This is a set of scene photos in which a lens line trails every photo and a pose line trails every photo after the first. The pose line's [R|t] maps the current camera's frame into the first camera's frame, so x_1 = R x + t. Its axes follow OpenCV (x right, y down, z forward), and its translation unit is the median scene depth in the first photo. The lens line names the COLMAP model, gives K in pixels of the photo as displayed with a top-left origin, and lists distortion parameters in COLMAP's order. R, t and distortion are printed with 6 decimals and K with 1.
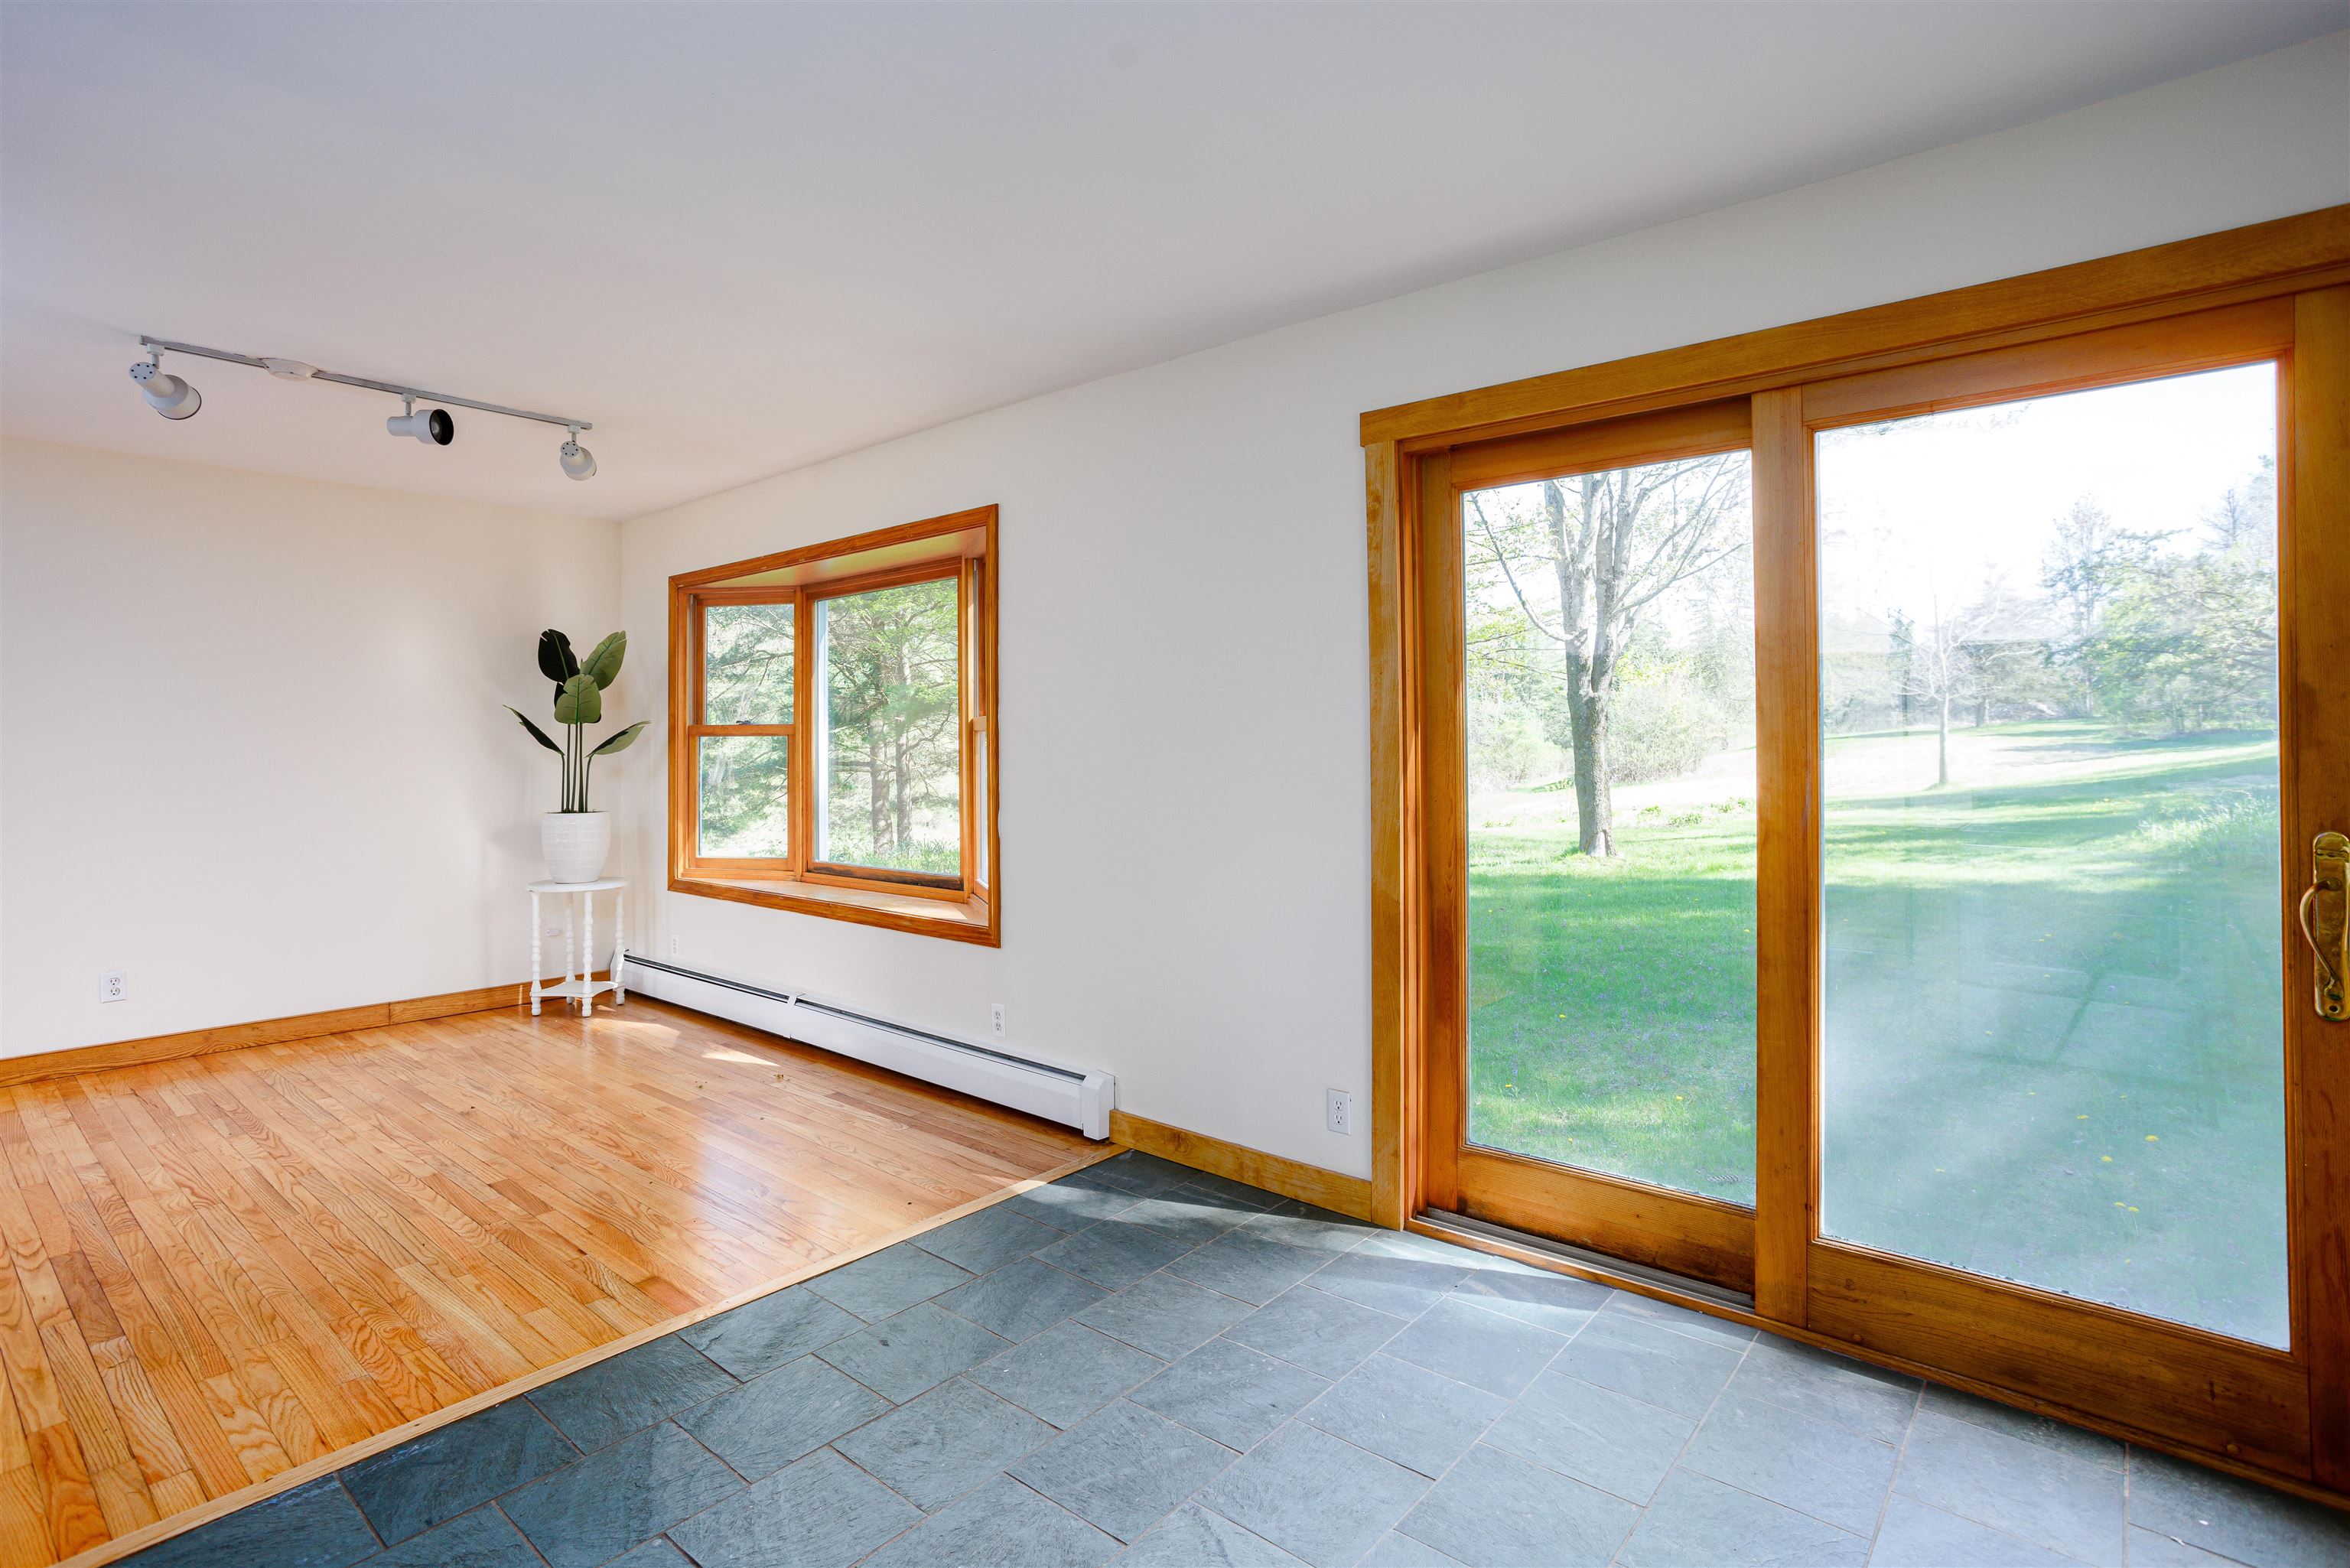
lens RADIAL K [[1126.0, 0, 1174.3], [0, 1126.0, 747.3], [0, 0, 1]] dist [-0.038878, 0.022891]
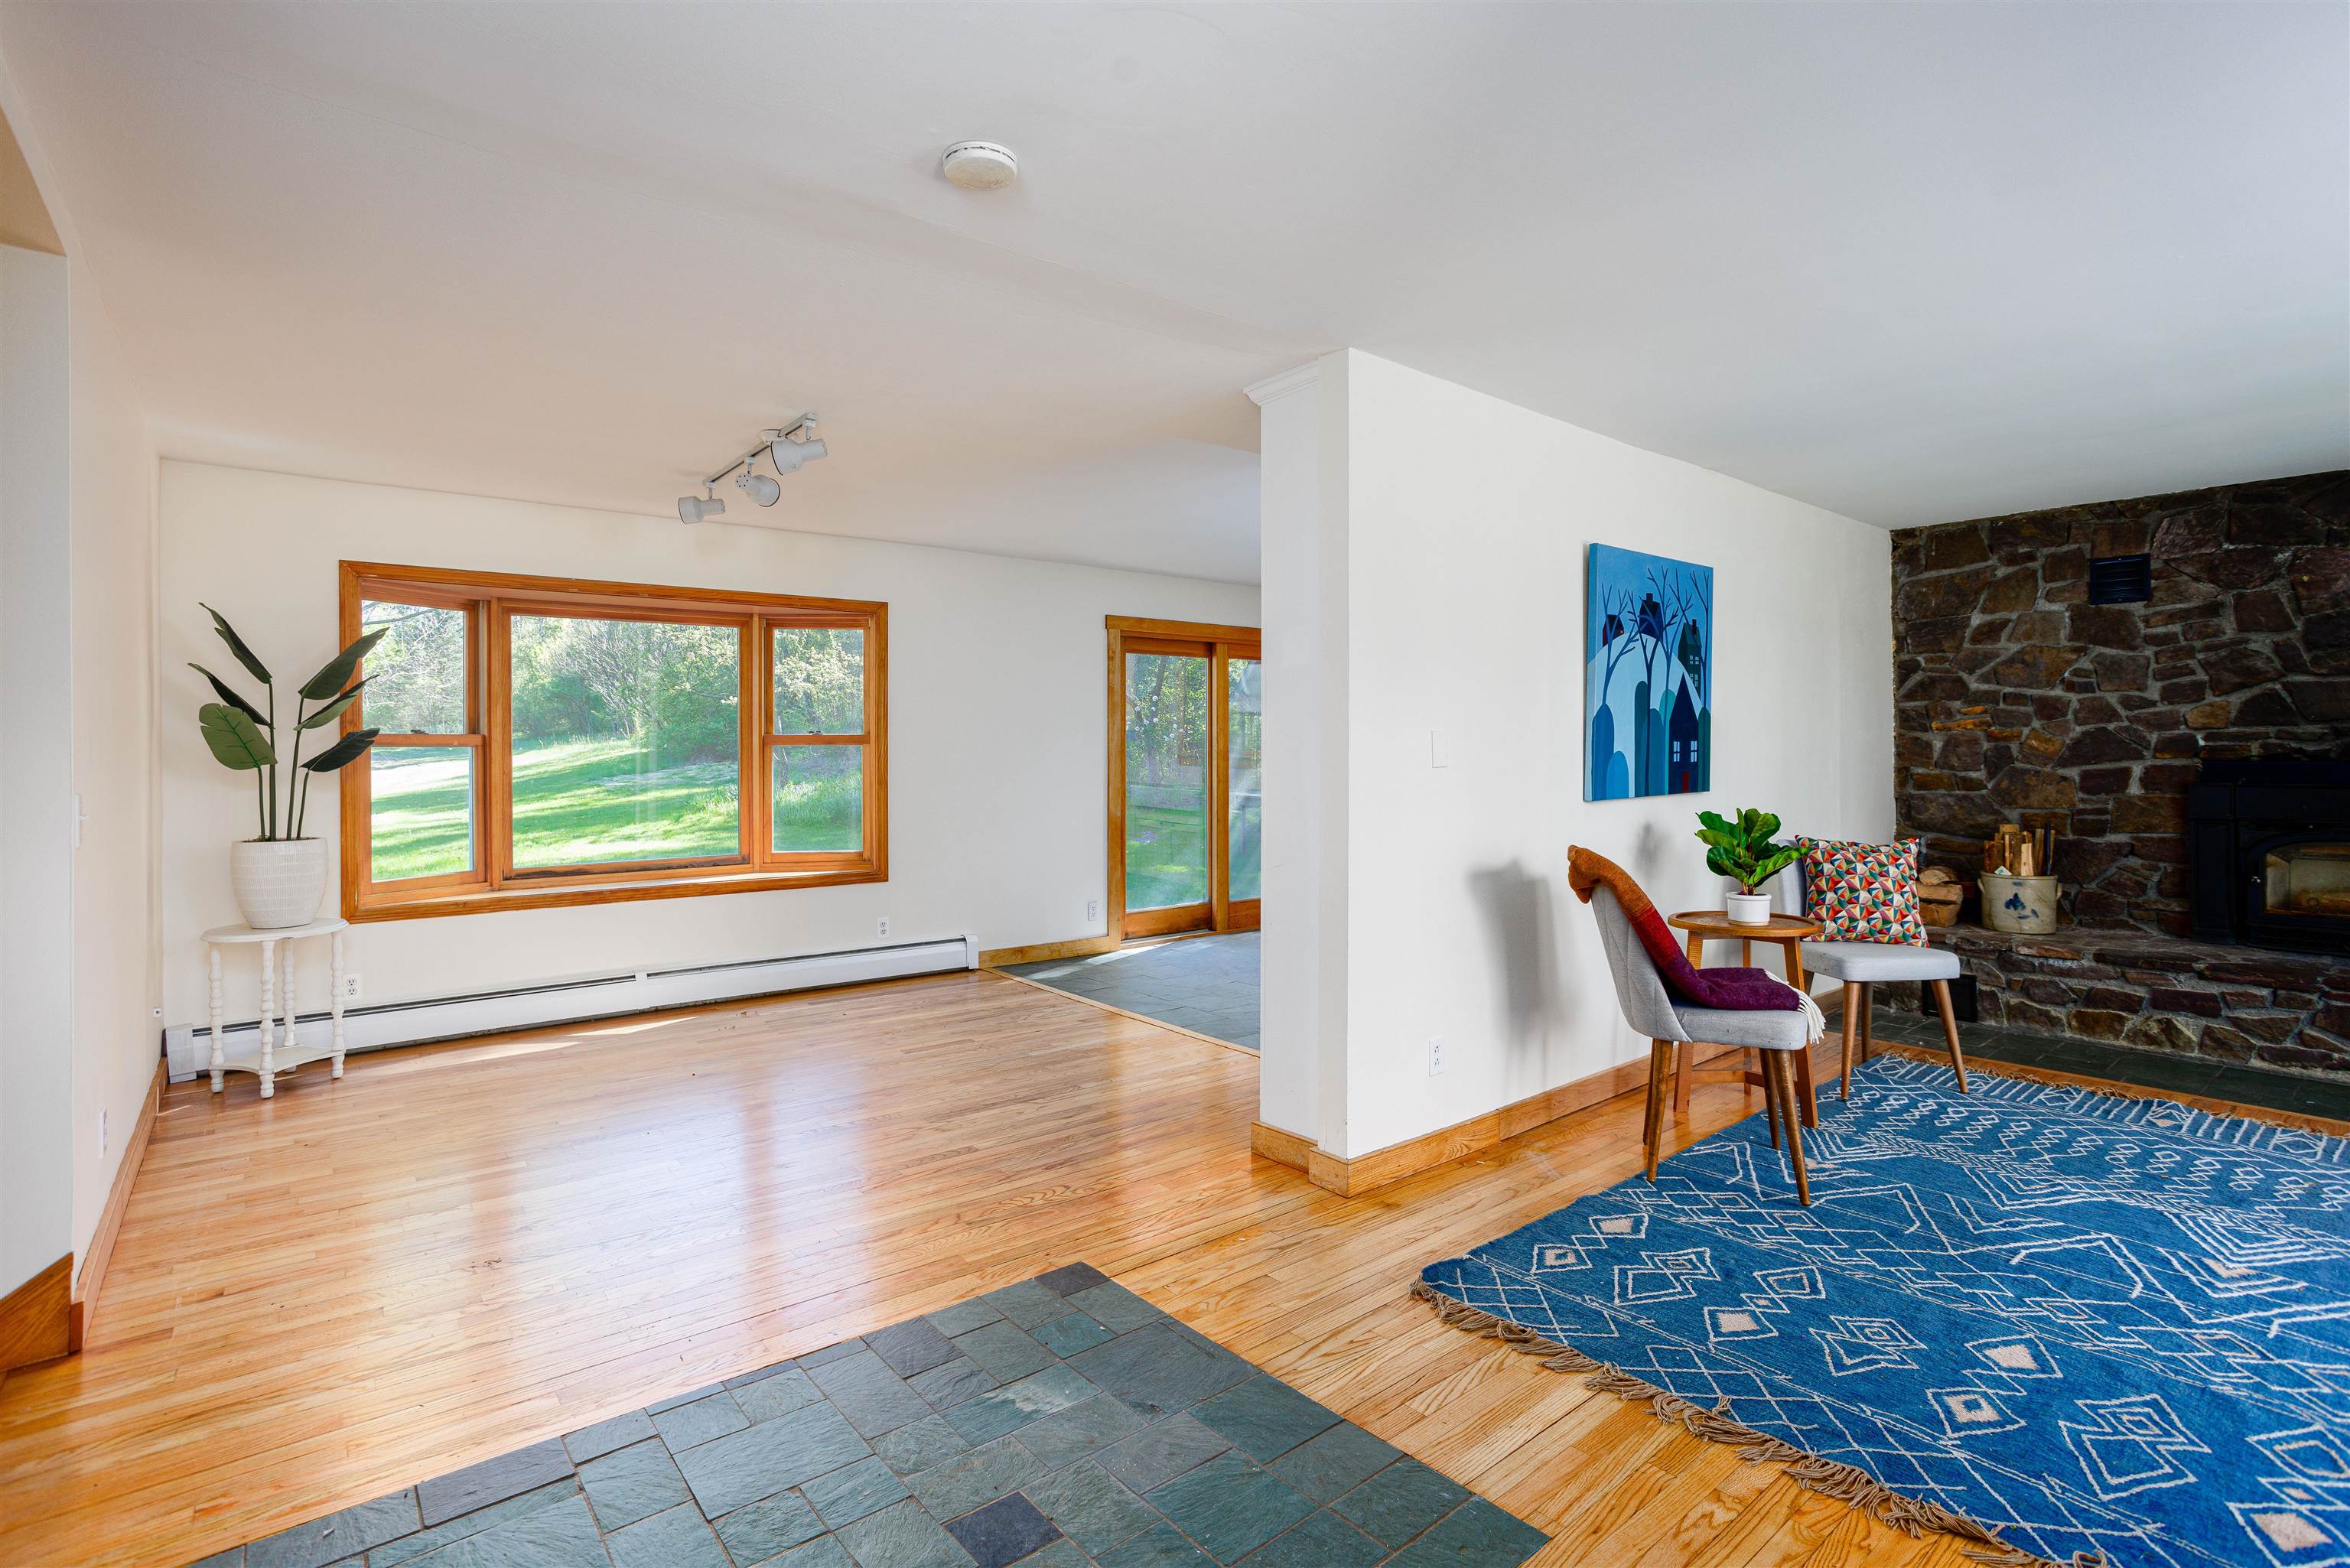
lens RADIAL K [[1126.0, 0, 1174.3], [0, 1126.0, 747.3], [0, 0, 1]] dist [-0.038878, 0.022891]
pose [[0.182774, 0.007768, 0.983124, -1.873376], [0.003358, 0.999958, -0.008526, 0.005616], [-0.983149, 0.004860, 0.182740, 0.360005]]
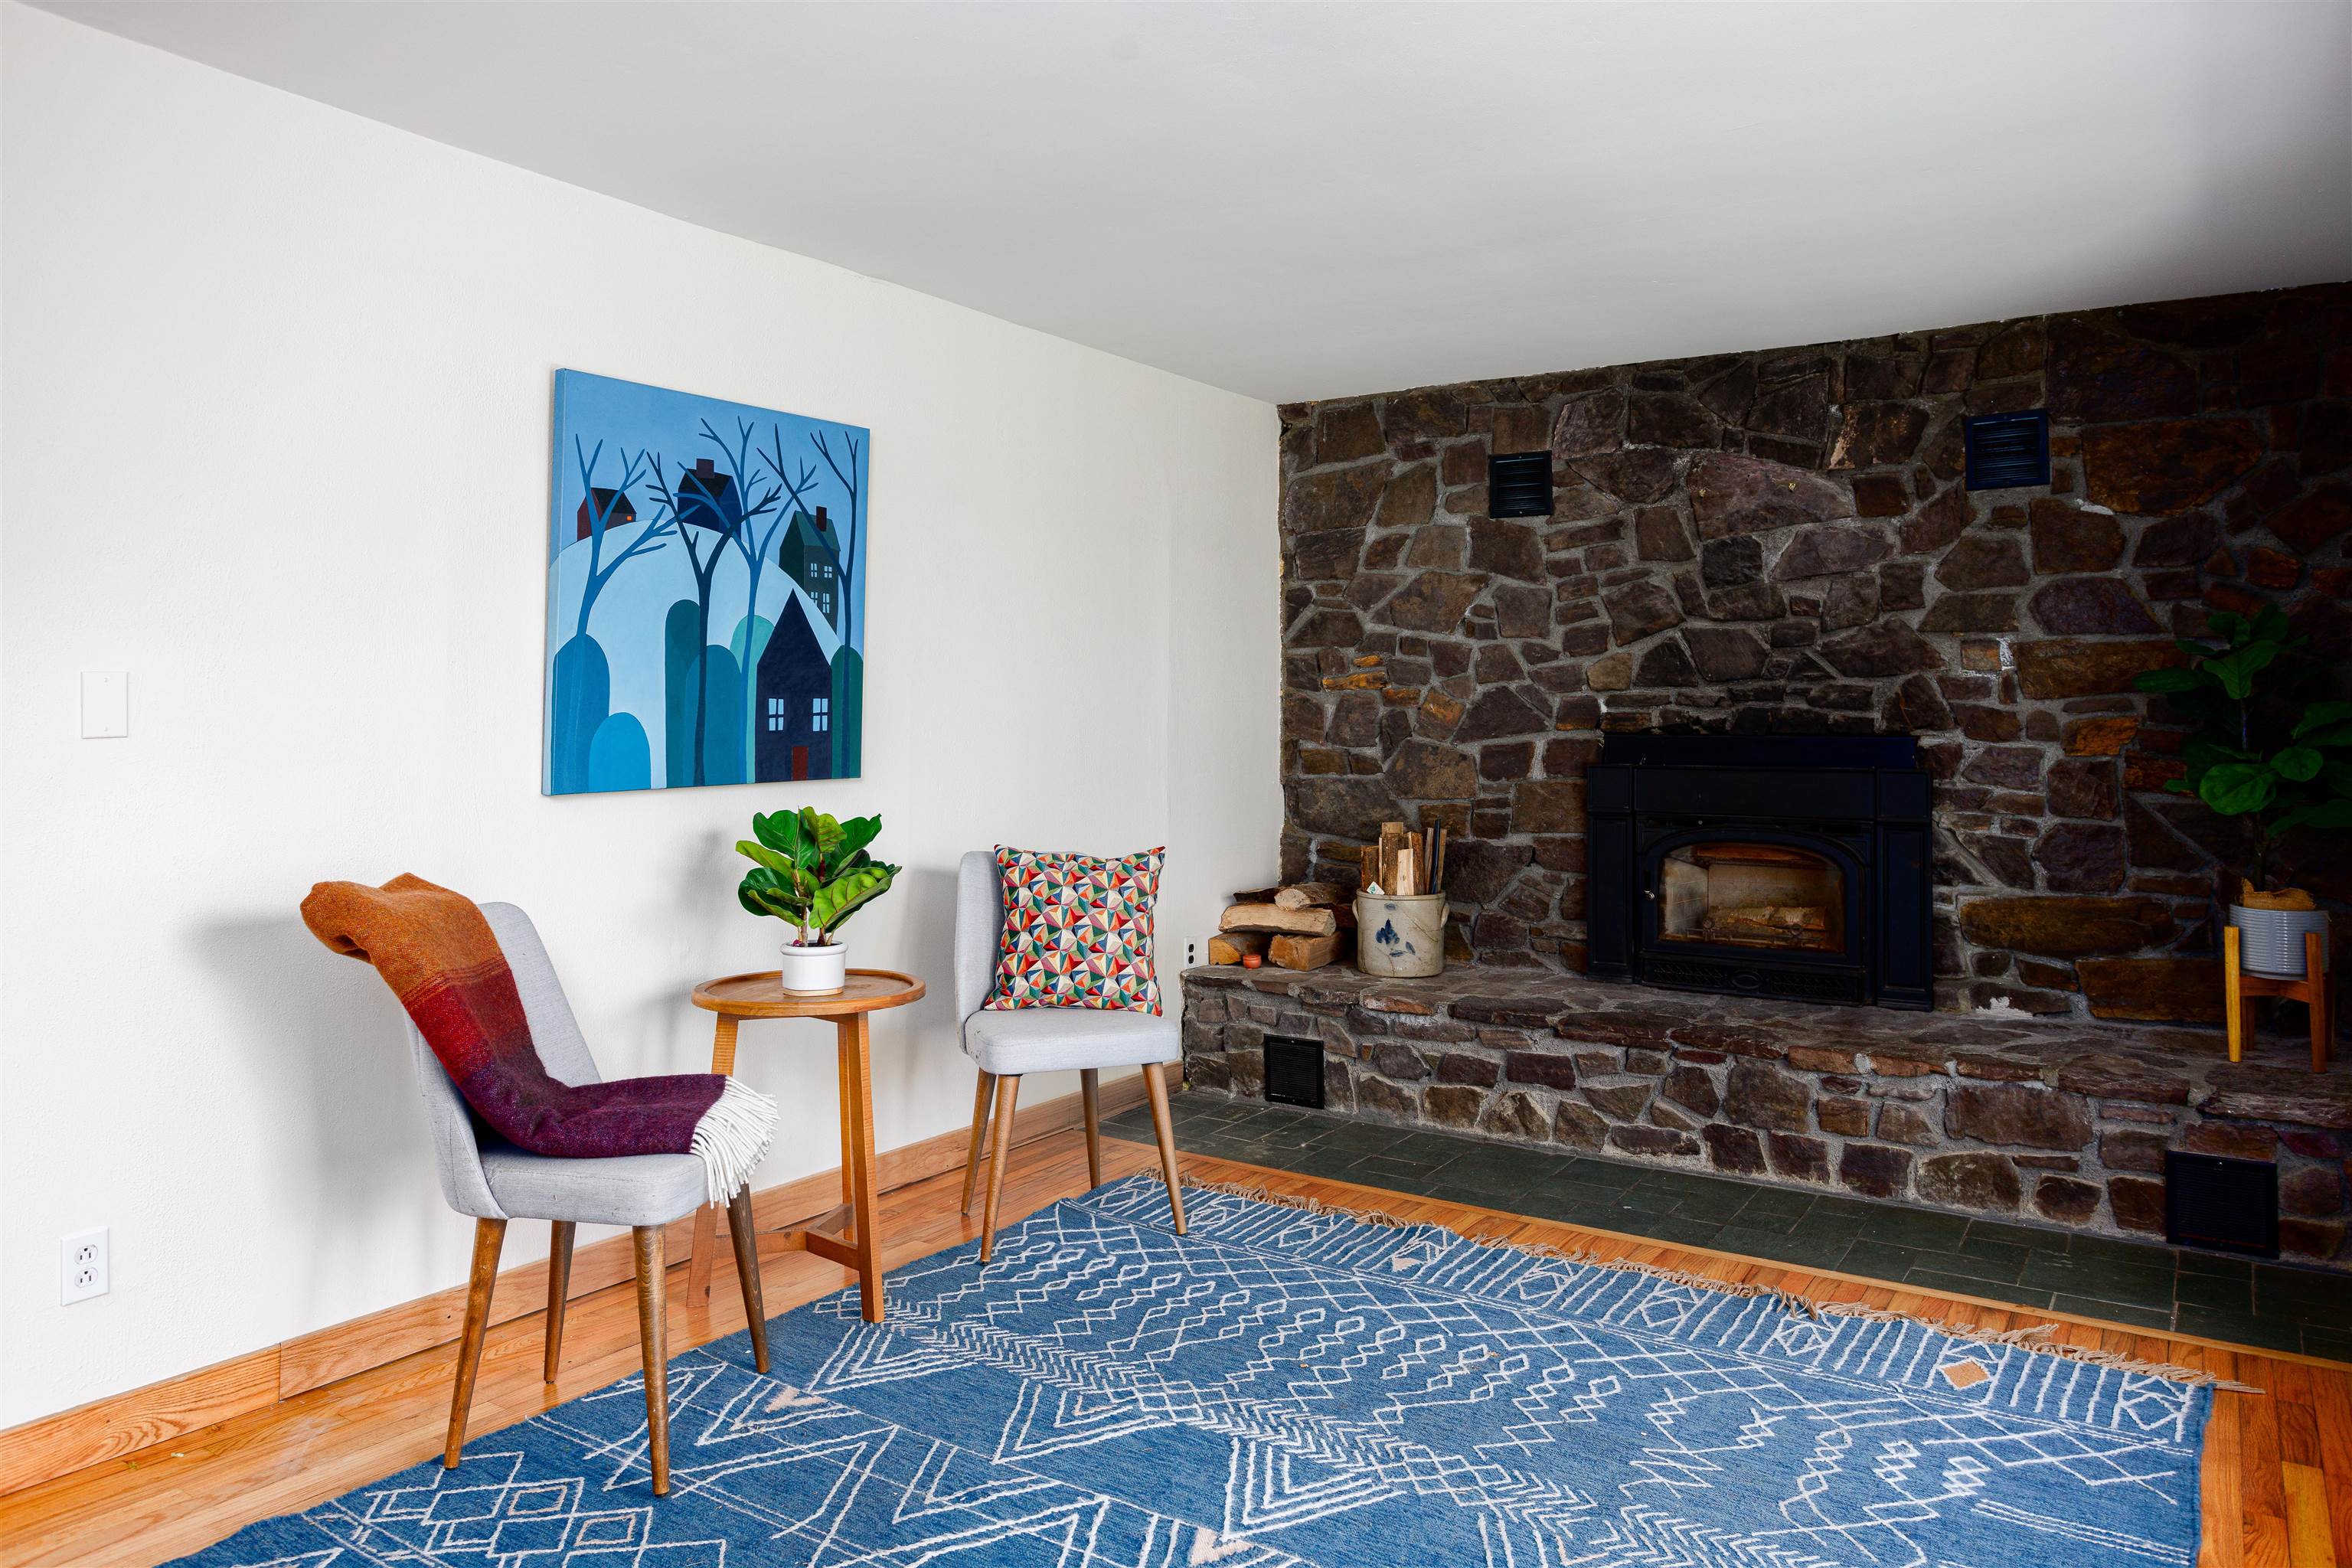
lens RADIAL K [[1573.2, 0, 1172.3], [0, 1573.2, 657.3], [0, 0, 1]] dist [-0.033231, 0.020499]
pose [[-0.104596, 0.040583, 0.993686, -1.665416], [-0.003451, 0.999146, -0.041169, 0.005782], [-0.994509, -0.007735, -0.104367, -0.129532]]
